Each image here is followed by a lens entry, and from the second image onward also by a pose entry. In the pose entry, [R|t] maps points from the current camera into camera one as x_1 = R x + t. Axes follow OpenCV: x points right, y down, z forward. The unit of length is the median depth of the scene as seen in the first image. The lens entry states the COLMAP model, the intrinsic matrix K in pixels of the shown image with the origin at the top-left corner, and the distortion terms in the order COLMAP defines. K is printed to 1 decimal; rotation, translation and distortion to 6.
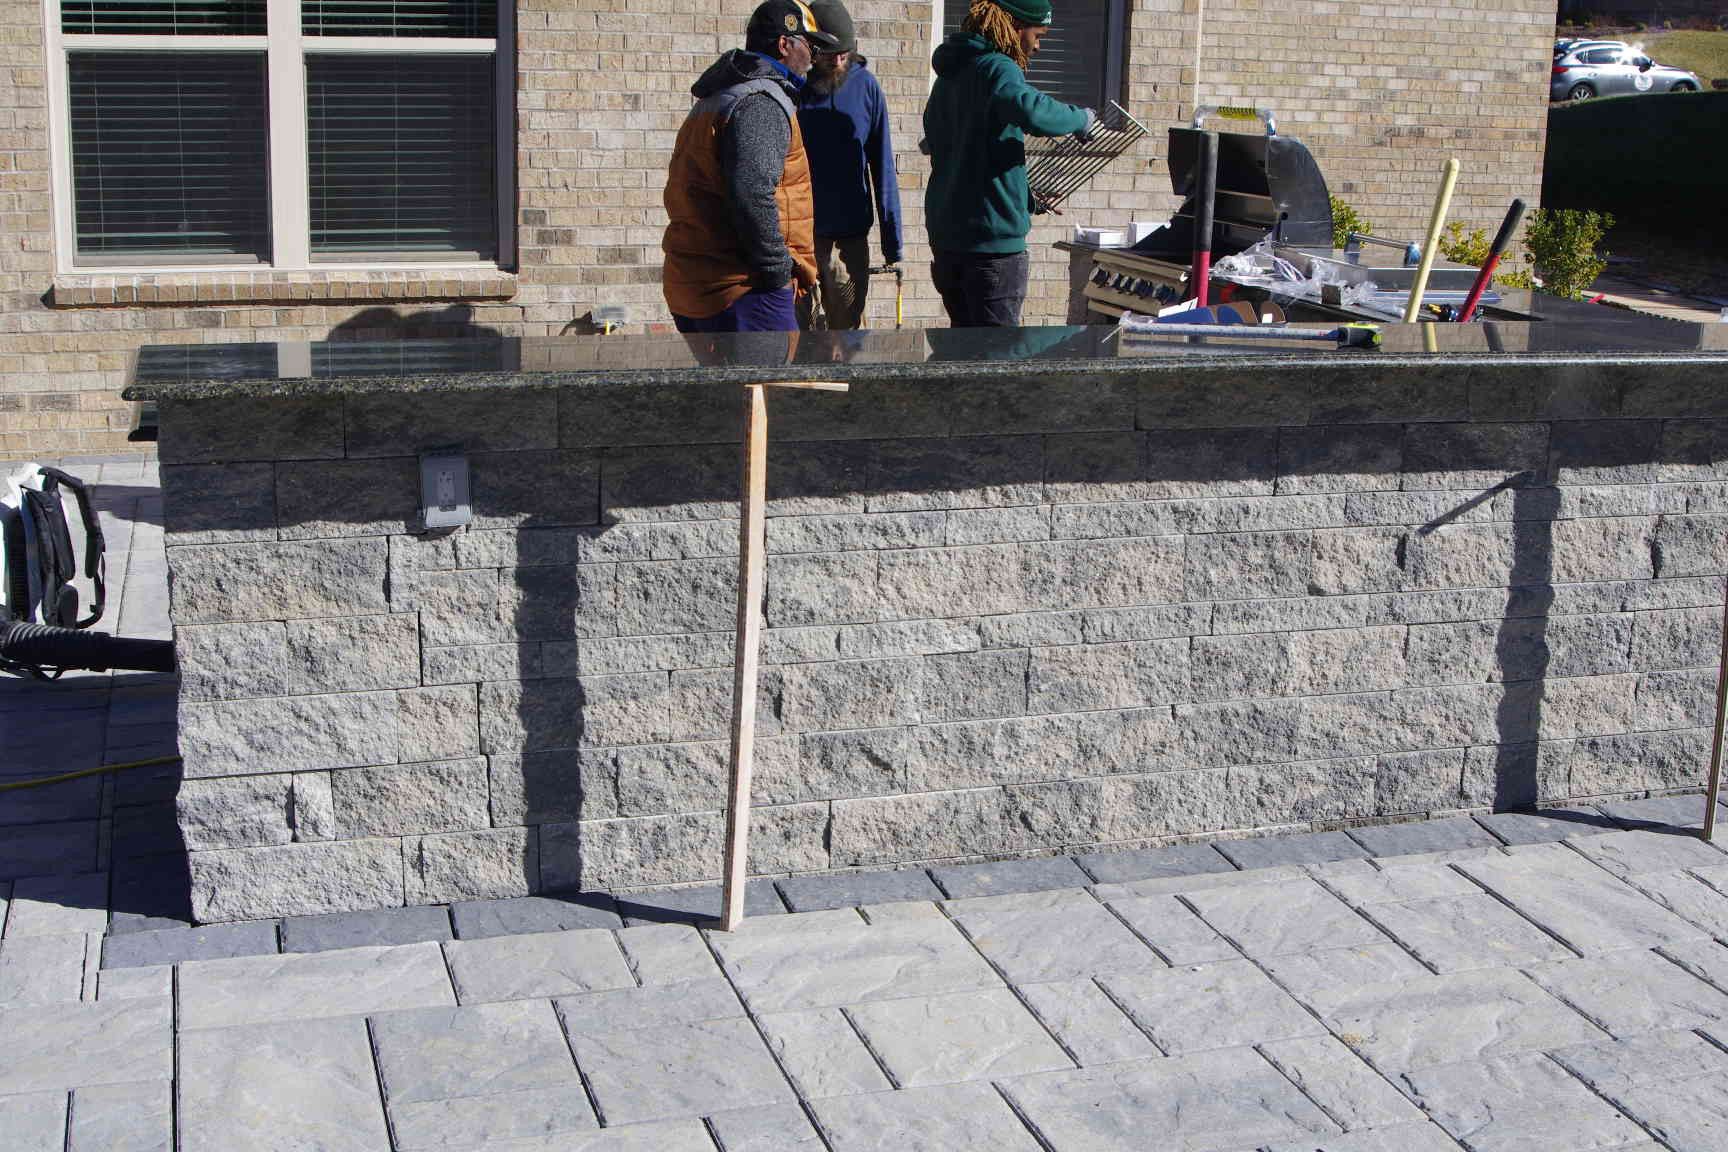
lens RADIAL K [[2138.4, 0, 865.1], [0, 2138.4, 576.8], [0, 0, 1]] dist [-0.119476, 0.000000]
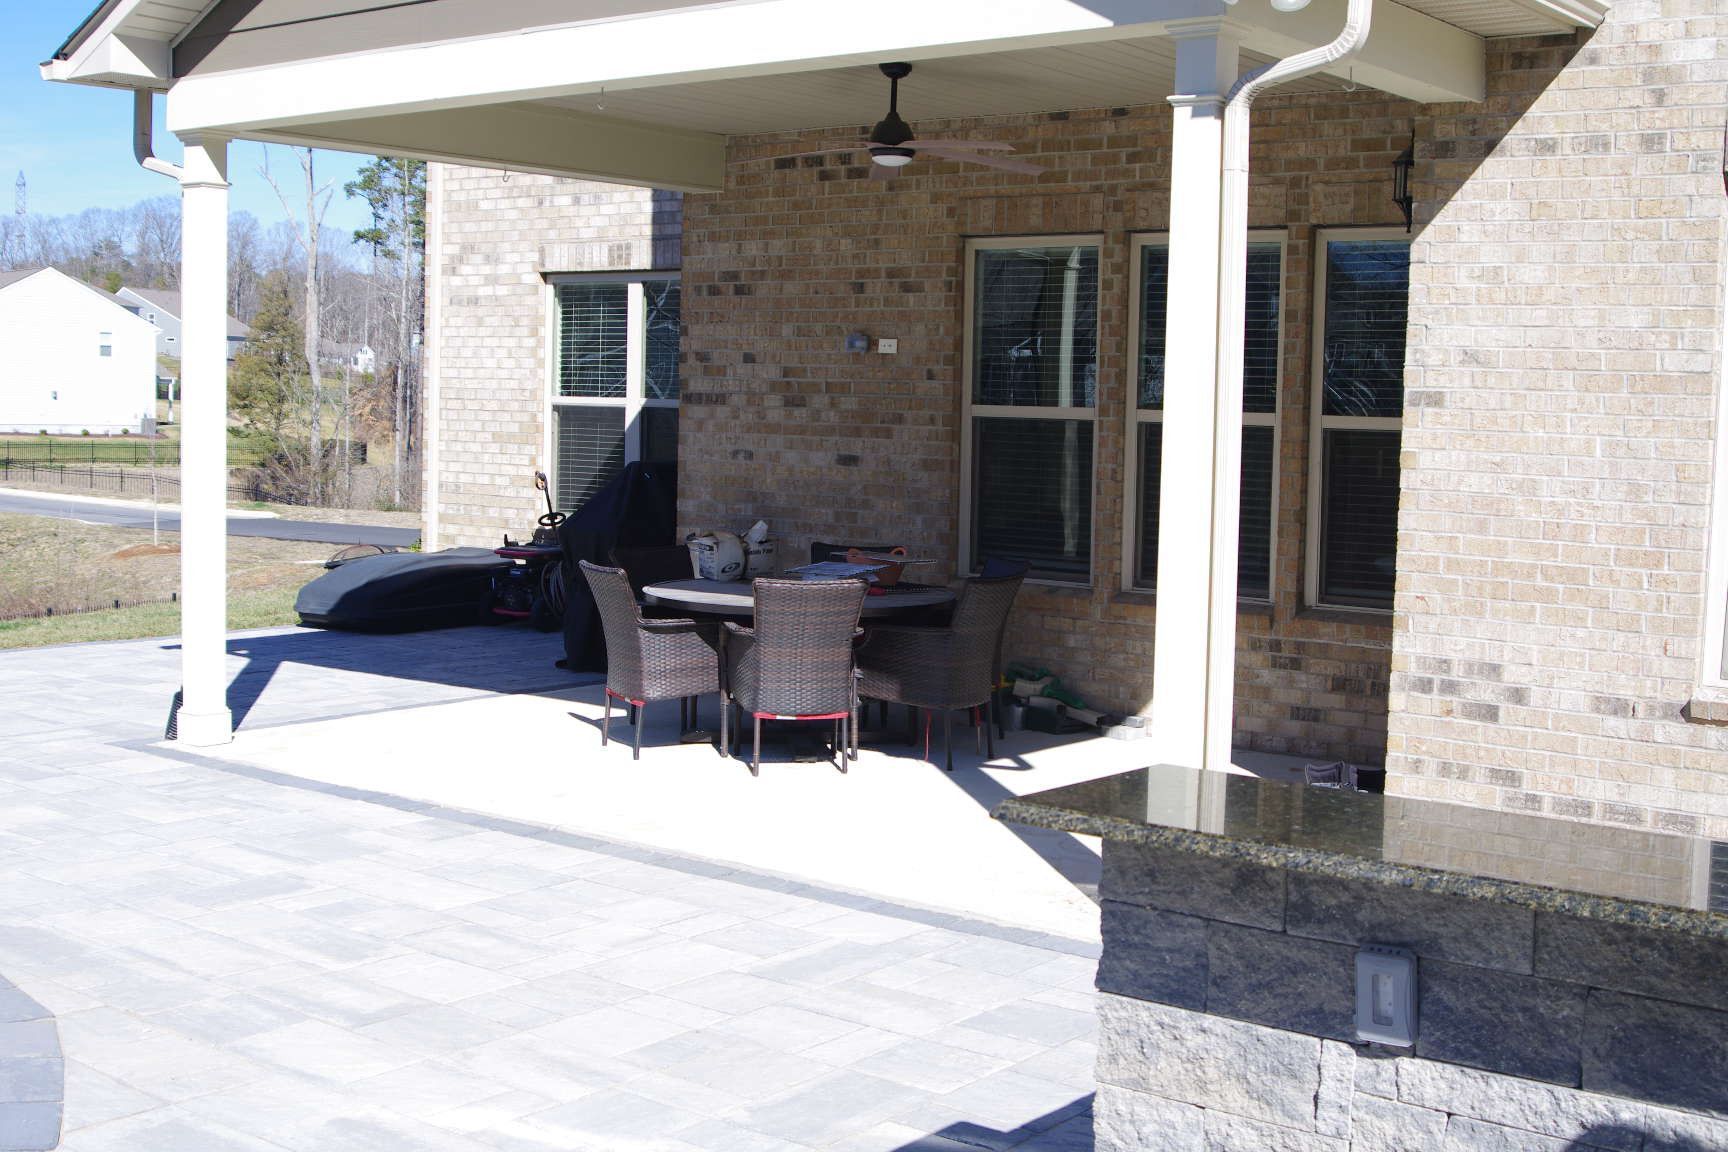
lens RADIAL K [[2138.4, 0, 864.3], [0, 2138.4, 576.1], [0, 0, 1]] dist [-0.119476, 0.000000]
pose [[0.569755, 0.061174, -0.819535, 0.322981], [-0.211702, 0.974495, -0.074438, -0.093449], [0.794079, 0.215908, 0.568174, 0.368480]]
